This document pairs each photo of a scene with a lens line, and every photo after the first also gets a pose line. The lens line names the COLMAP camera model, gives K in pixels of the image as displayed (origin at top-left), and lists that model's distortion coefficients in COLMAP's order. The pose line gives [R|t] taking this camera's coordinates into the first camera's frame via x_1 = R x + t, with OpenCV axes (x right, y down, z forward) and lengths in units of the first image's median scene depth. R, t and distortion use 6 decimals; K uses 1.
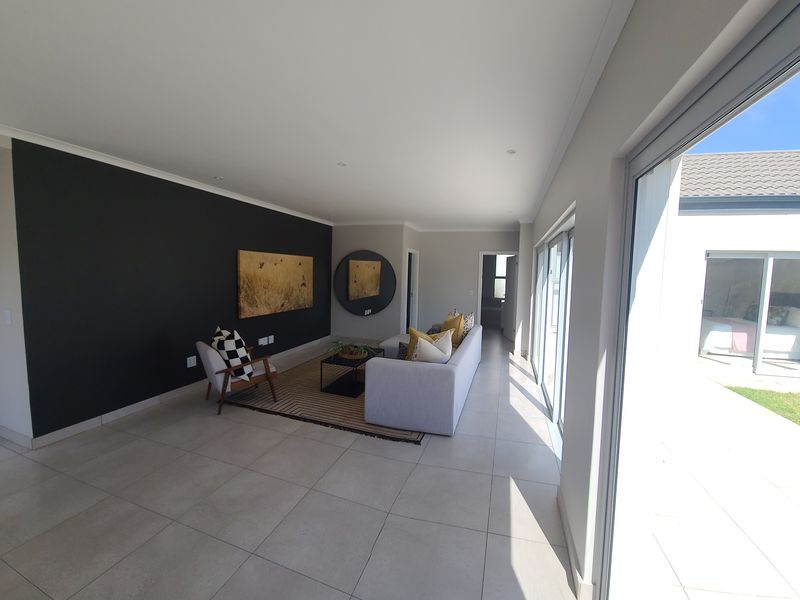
lens RADIAL K [[348.7, 0, 400.0], [0, 348.7, 300.0], [0, 0, 1]] dist [-0.012553, 0.000401]
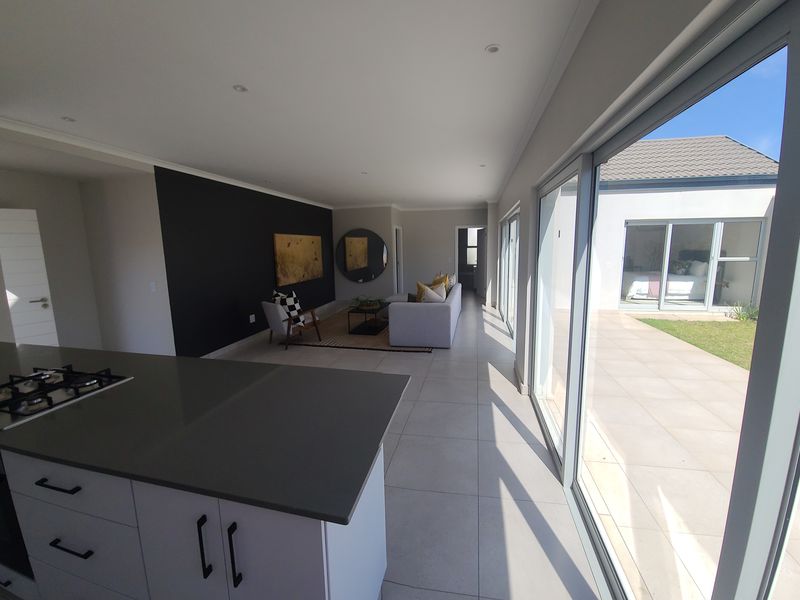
lens RADIAL K [[343.4, 0, 384.6], [0, 343.4, 296.2], [0, 0, 1]] dist [-0.020065, 0.000957]
pose [[0.998231, -0.046790, 0.036685, -0.103314], [0.044354, 0.996925, 0.064600, 0.023261], [-0.039595, -0.062858, 0.997237, -0.281315]]
